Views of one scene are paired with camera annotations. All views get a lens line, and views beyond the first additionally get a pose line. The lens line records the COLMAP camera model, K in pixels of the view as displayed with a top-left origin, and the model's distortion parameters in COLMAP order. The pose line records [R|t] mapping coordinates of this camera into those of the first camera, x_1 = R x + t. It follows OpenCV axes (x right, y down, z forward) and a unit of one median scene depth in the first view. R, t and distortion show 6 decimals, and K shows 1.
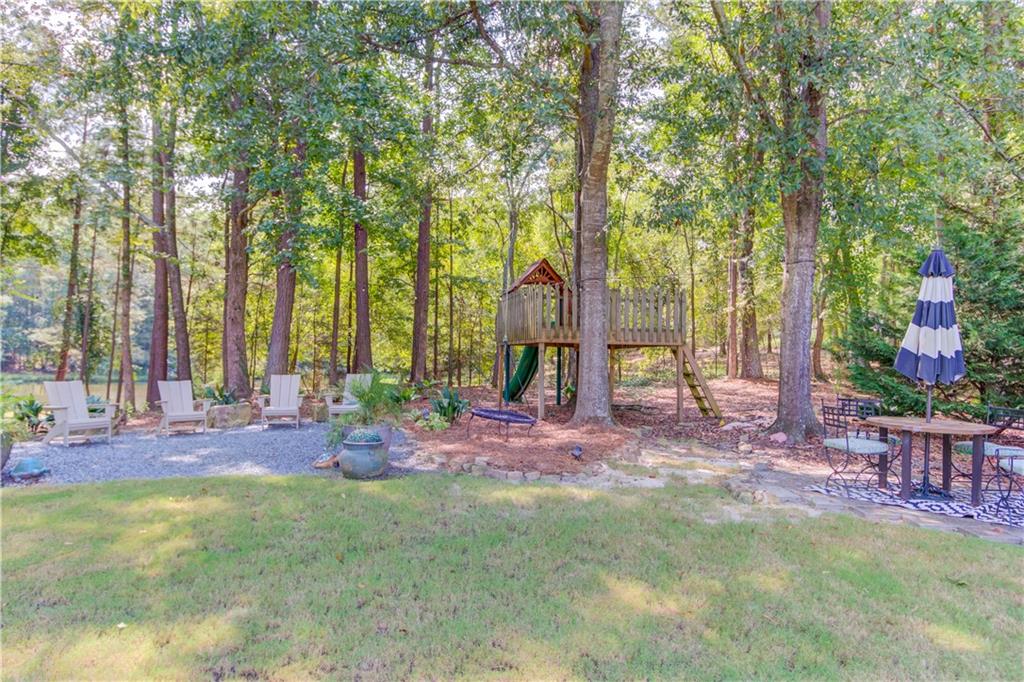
lens RADIAL K [[645.0, 0, 512.0], [0, 645.0, 341.0], [0, 0, 1]] dist [0.000251, 0.000295]
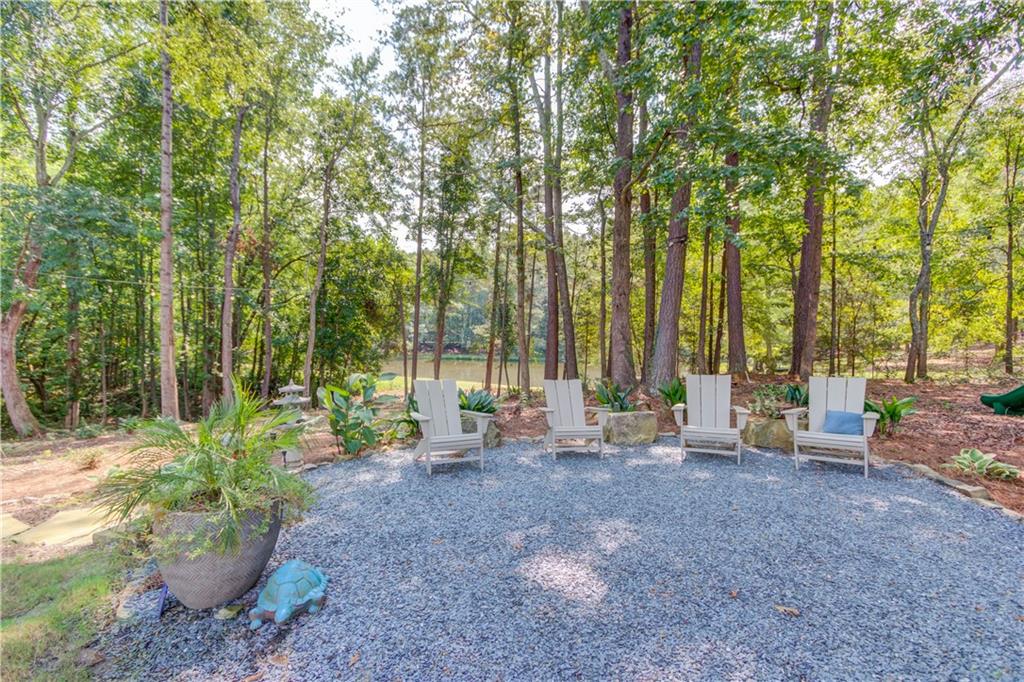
lens RADIAL K [[472.9, 0, 512.0], [0, 472.9, 341.0], [0, 0, 1]] dist [-0.000201, 0.000025]
pose [[0.830394, -0.003632, -0.557164, -0.101284], [0.013274, 0.999824, 0.013267, 0.003006], [0.557018, -0.018413, 0.830296, 0.195724]]
